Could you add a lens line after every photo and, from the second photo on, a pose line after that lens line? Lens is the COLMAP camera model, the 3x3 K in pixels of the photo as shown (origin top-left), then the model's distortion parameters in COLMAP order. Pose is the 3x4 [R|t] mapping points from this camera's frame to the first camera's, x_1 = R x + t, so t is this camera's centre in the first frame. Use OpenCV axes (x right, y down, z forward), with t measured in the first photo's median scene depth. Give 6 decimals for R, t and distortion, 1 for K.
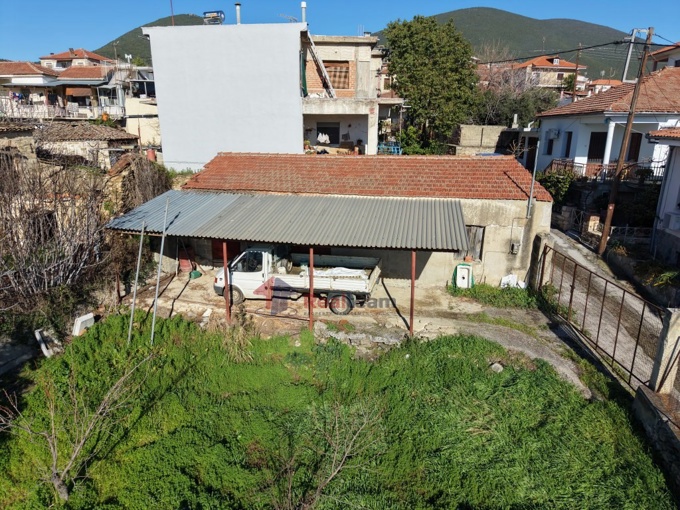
lens RADIAL K [[455.8, 0, 338.4], [0, 455.8, 253.1], [0, 0, 1]] dist [0.026973, -0.028446]
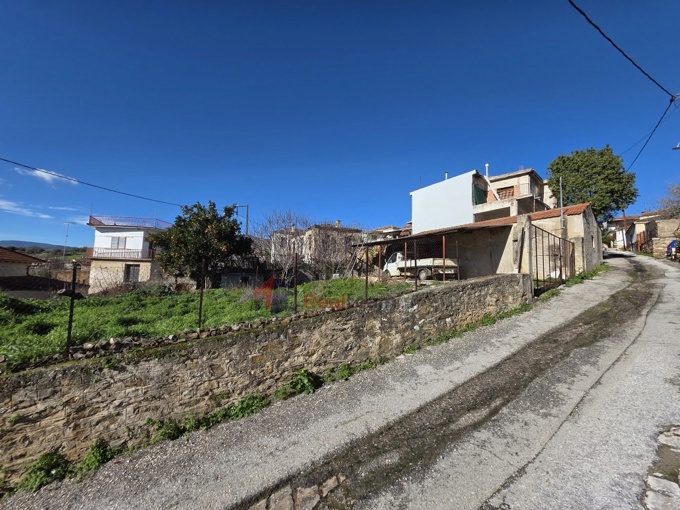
lens RADIAL K [[271.0, 0, 341.7], [0, 271.0, 251.7], [0, 0, 1]] dist [0.005403, -0.000987]
pose [[0.636088, -0.056325, -0.769558, 0.435889], [-0.231548, 0.937436, -0.260000, 0.256957], [0.736056, 0.343572, 0.583249, 0.021245]]
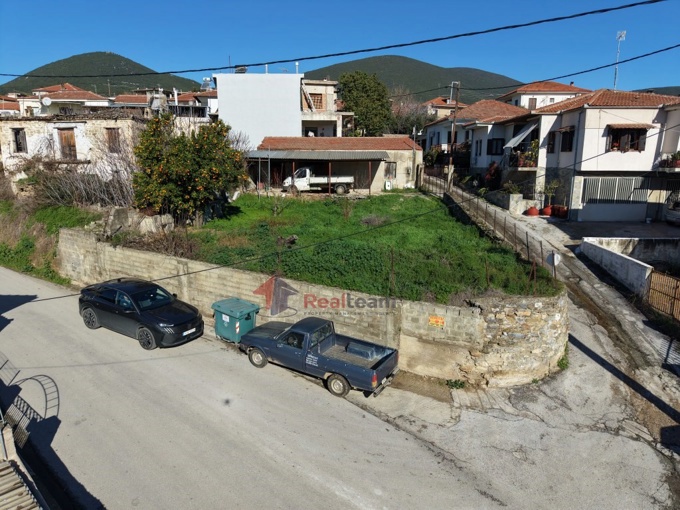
lens RADIAL K [[455.8, 0, 339.4], [0, 455.8, 255.9], [0, 0, 1]] dist [0.026973, -0.028446]
pose [[0.986827, -0.036441, 0.157620, -0.251696], [0.047677, 0.996539, -0.068101, 0.403611], [-0.154593, 0.074718, 0.985149, -0.871523]]
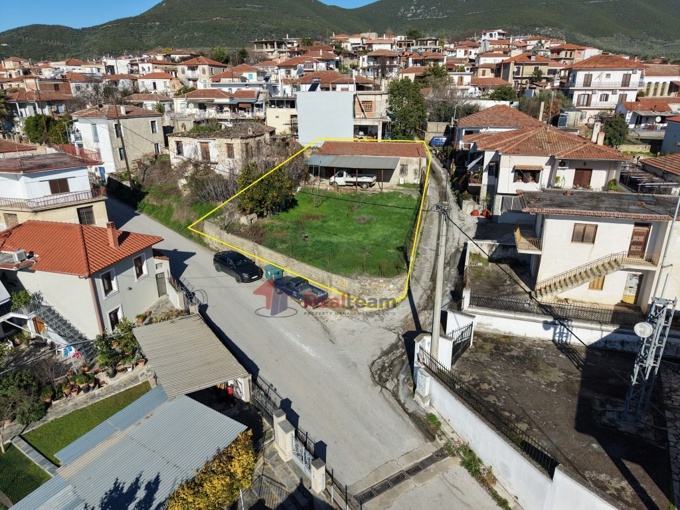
lens RADIAL K [[455.8, 0, 339.7], [0, 455.8, 255.7], [0, 0, 1]] dist [0.026973, -0.028446]
pose [[0.996506, 0.018560, -0.081428, 0.074623], [-0.011507, 0.996207, 0.086249, 0.234093], [0.082720, -0.085011, 0.992940, -1.773191]]
